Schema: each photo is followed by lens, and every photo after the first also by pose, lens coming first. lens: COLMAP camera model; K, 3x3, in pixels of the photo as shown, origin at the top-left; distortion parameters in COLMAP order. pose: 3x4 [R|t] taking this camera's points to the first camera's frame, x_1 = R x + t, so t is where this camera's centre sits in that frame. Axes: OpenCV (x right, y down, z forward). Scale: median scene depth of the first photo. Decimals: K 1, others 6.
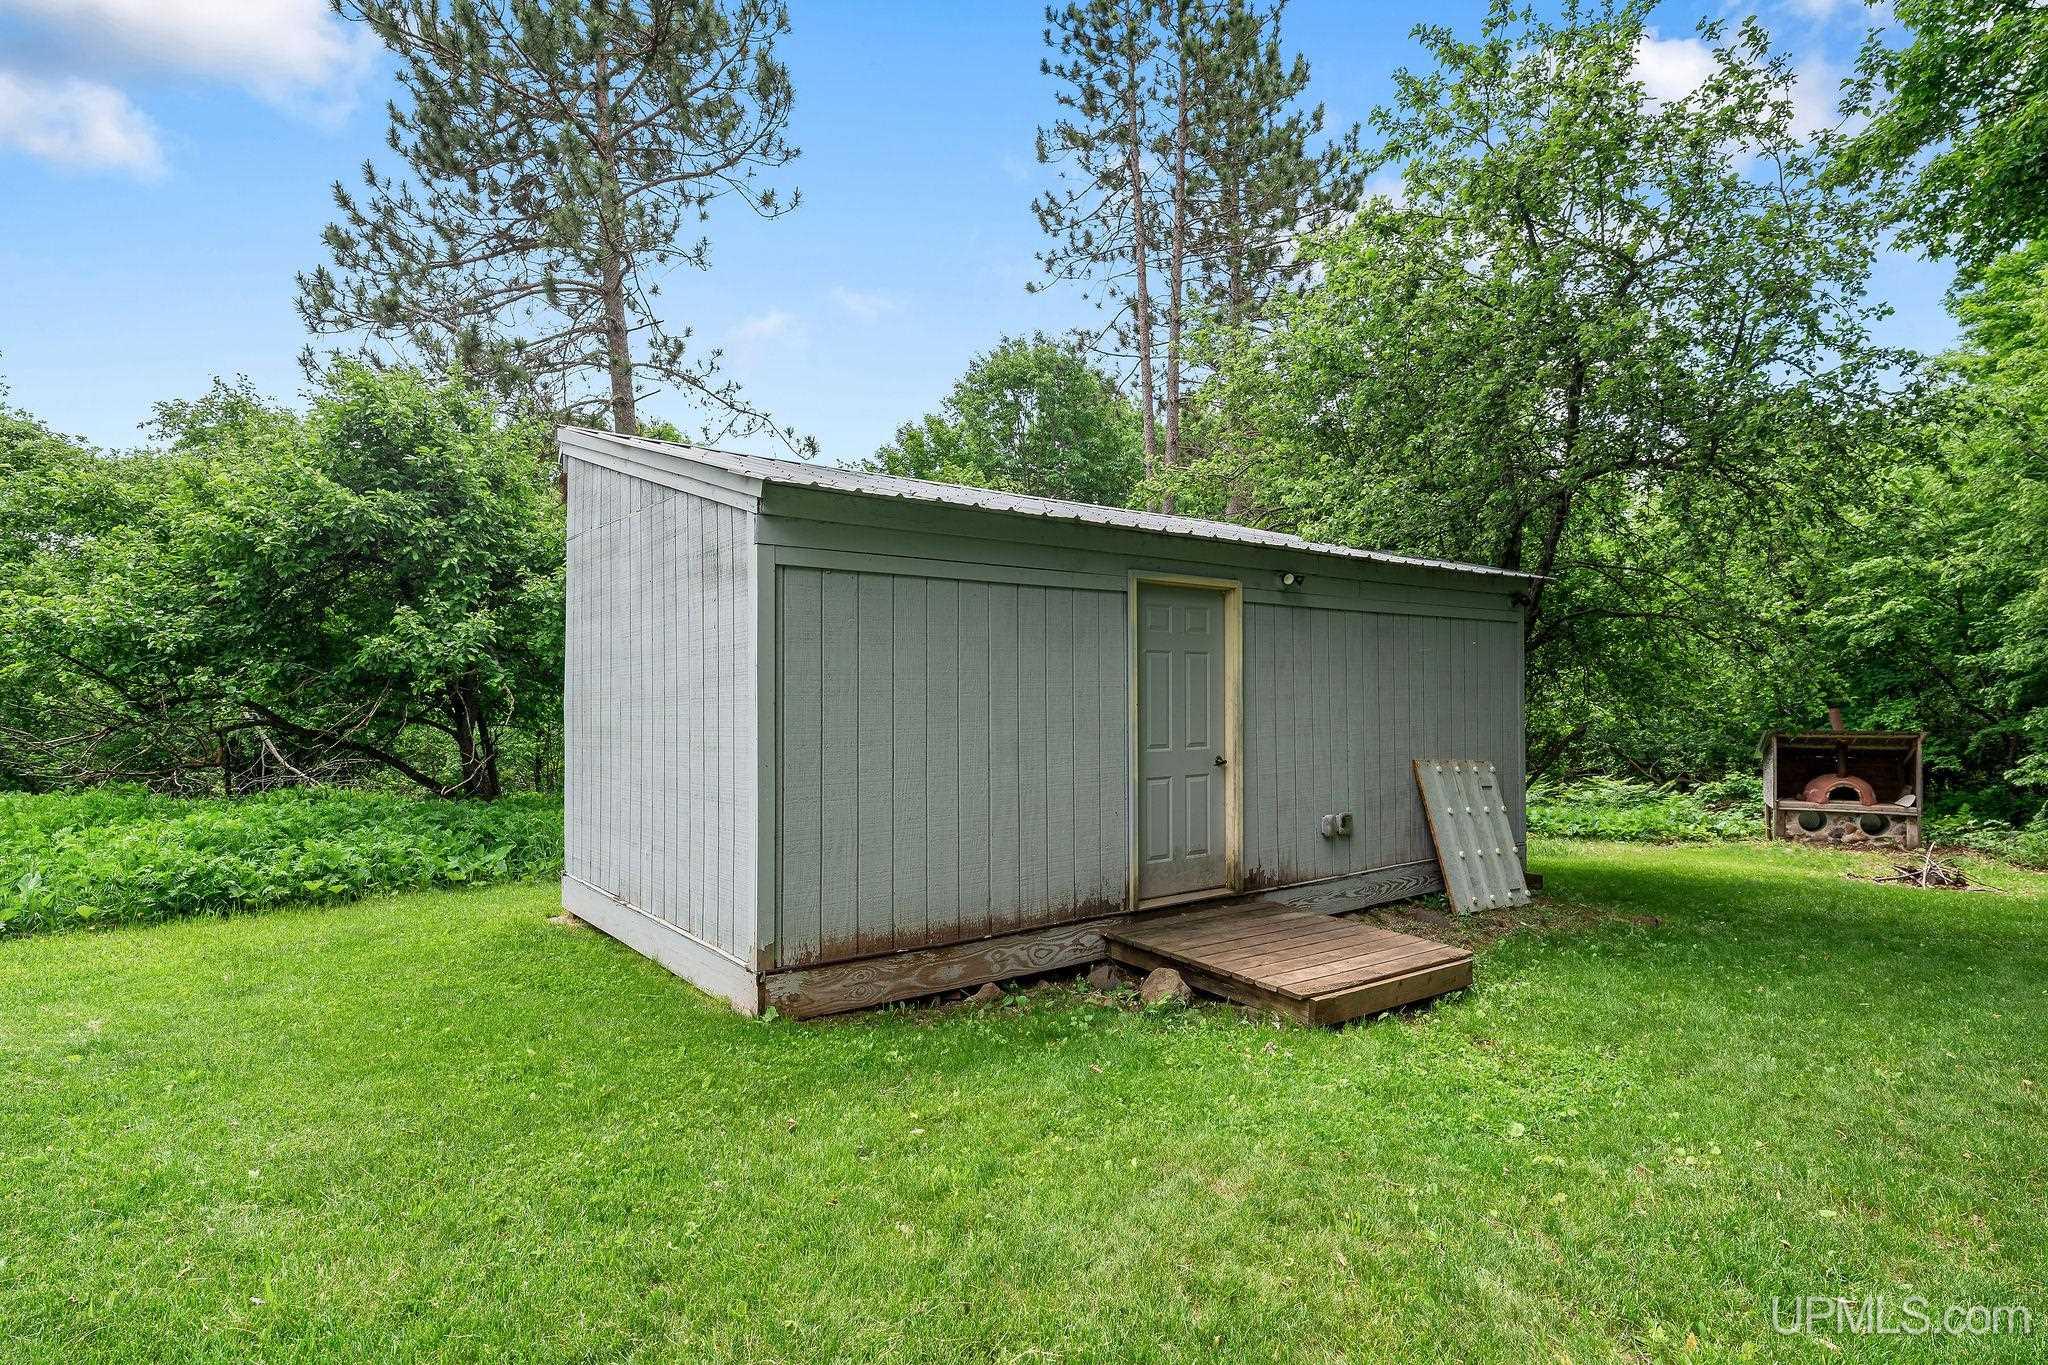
lens RADIAL K [[1043.9, 0, 1017.5], [0, 1043.9, 687.4], [0, 0, 1]] dist [0.005341, 0.001031]
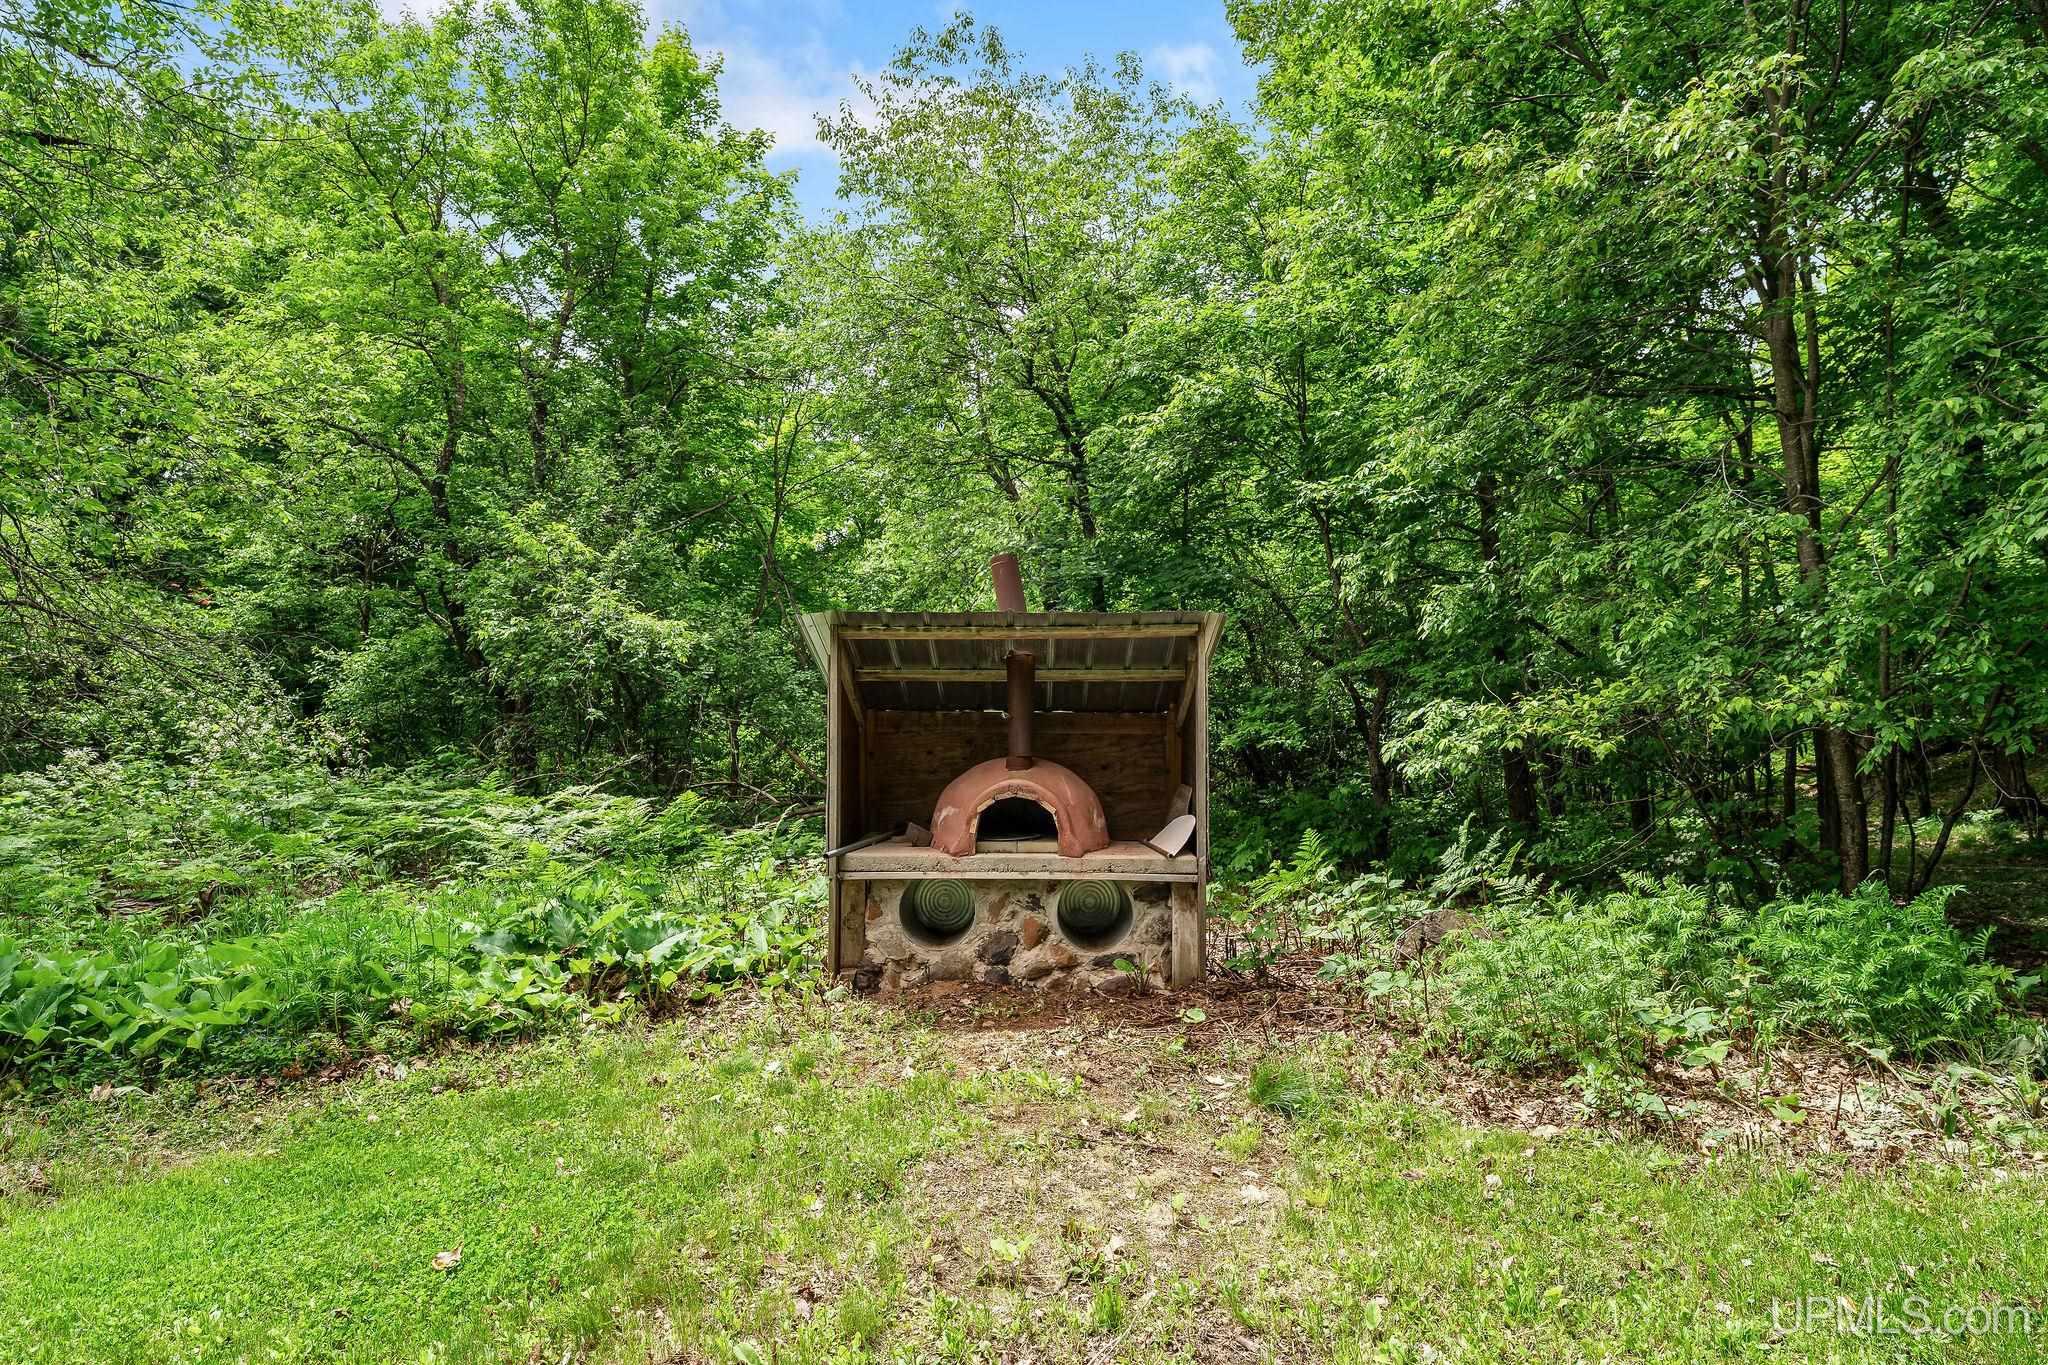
lens RADIAL K [[1259.7, 0, 1025.9], [0, 1259.7, 685.9], [0, 0, 1]] dist [-0.000740, -0.000025]
pose [[0.869729, 0.005490, 0.493499, 0.605490], [-0.006665, 0.999978, 0.000622, 0.061239], [-0.493484, -0.003830, 0.869746, 0.673185]]
